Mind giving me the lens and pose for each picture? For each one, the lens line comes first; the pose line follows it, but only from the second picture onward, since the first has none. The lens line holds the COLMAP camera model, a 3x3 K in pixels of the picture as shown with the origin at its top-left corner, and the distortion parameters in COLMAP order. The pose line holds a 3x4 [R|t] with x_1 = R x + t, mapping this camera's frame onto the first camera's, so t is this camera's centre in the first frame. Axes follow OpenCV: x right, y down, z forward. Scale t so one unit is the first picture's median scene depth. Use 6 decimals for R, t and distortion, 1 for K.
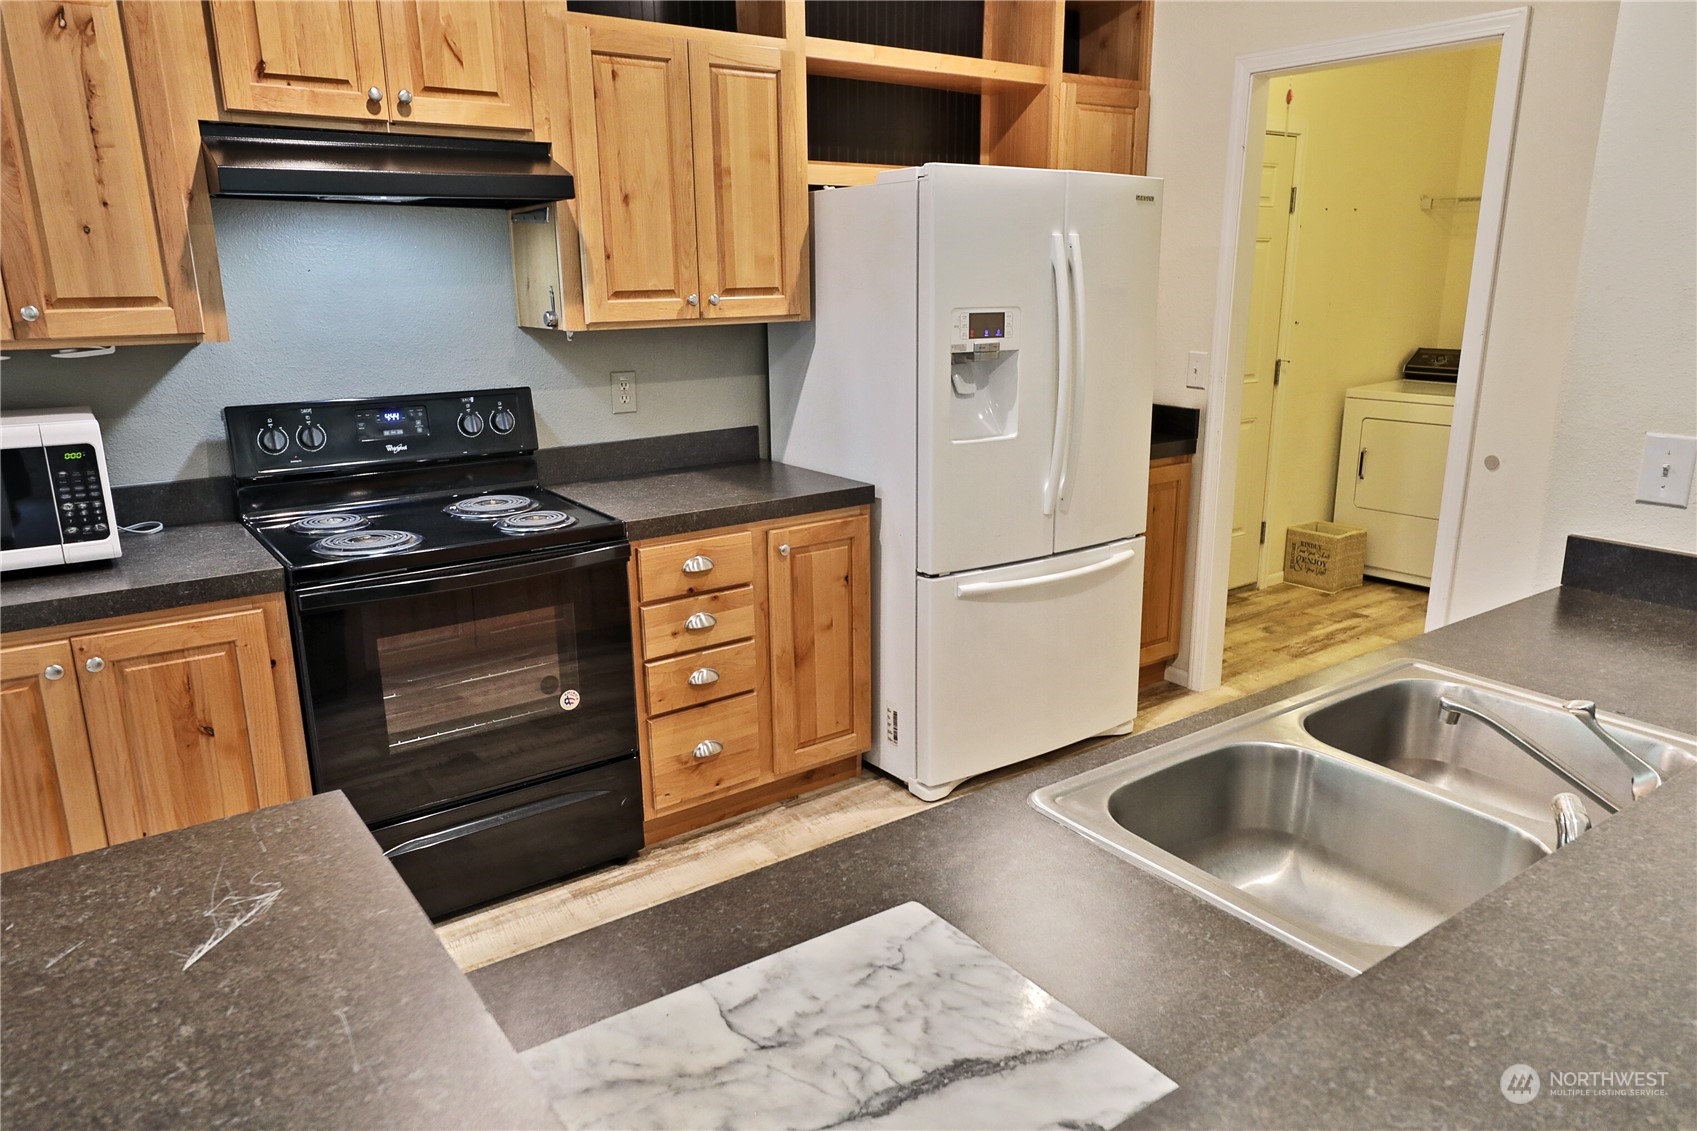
lens RADIAL K [[1152.8, 0, 844.4], [0, 1152.8, 569.7], [0, 0, 1]] dist [-0.006074, 0.057138]
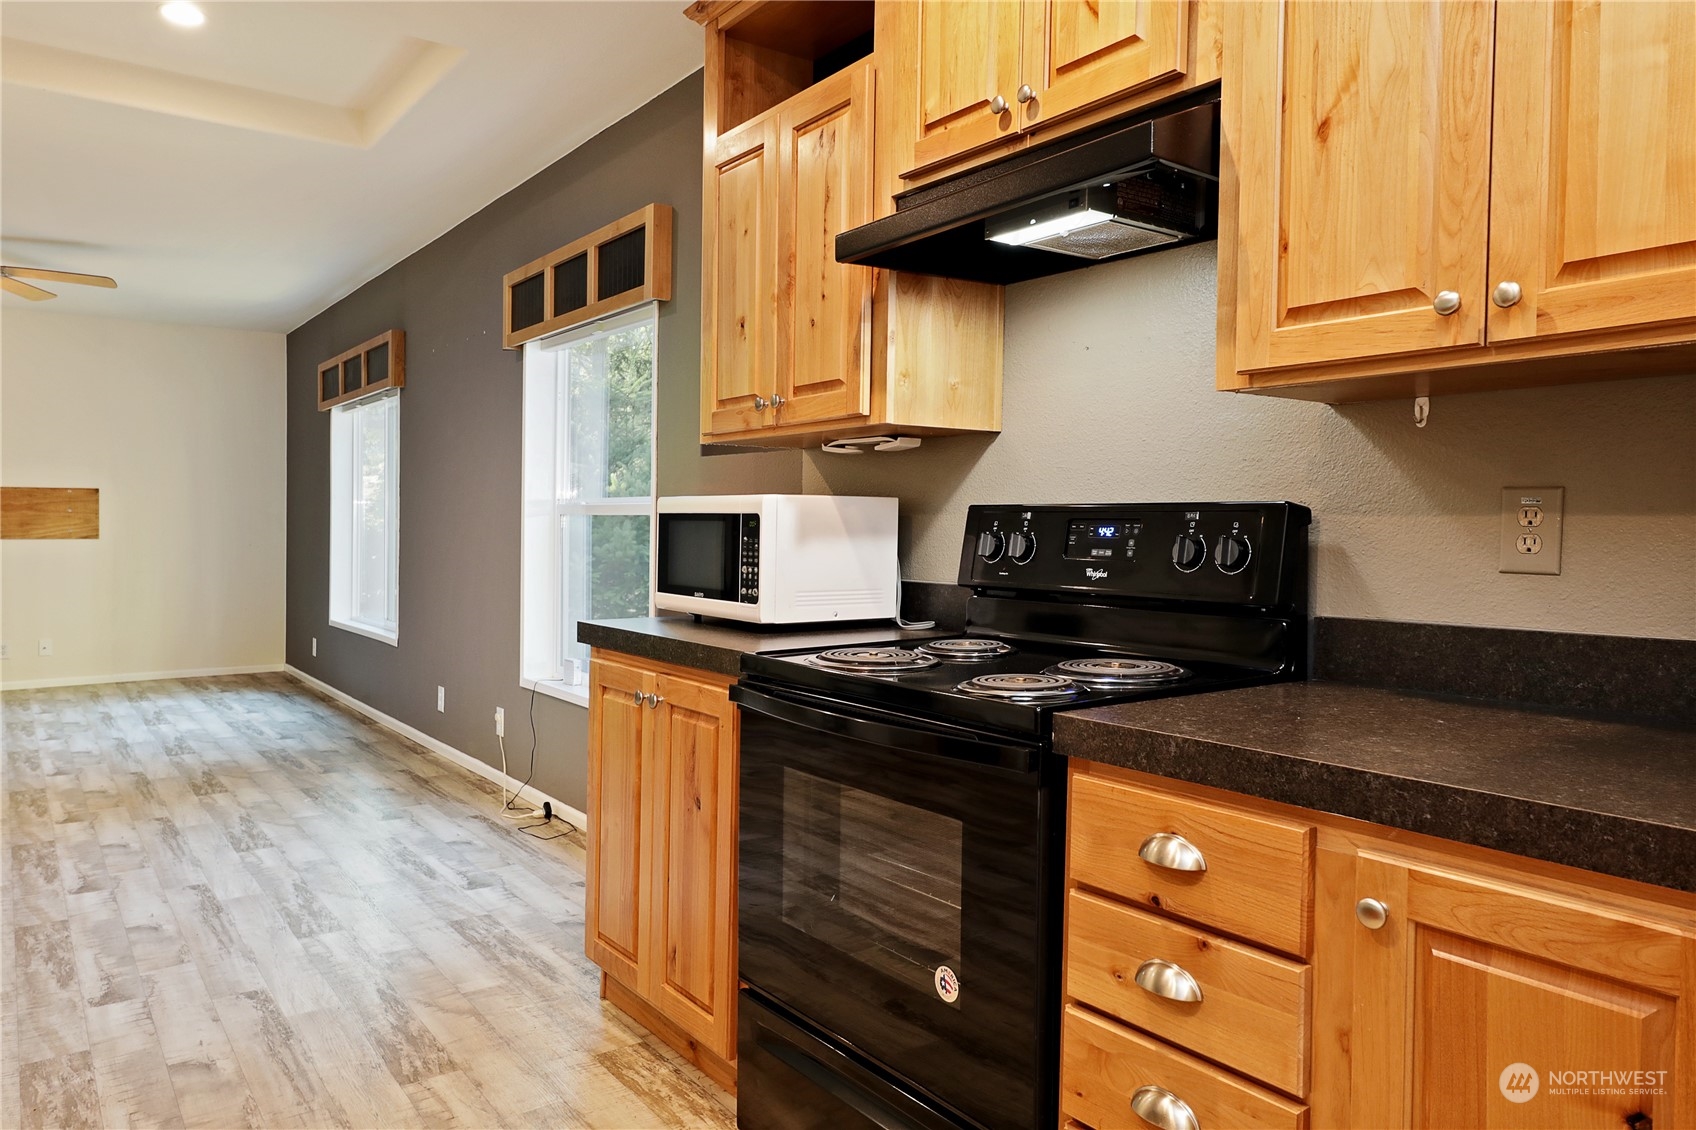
lens RADIAL K [[1139.0, 0, 847.0], [0, 1139.0, 545.4], [0, 0, 1]] dist [-0.001960, 0.000182]
pose [[0.005335, 0.030843, -0.999510, 0.319672], [-0.258363, 0.965630, 0.028419, -0.102294], [0.966033, 0.258084, 0.013120, 0.834470]]
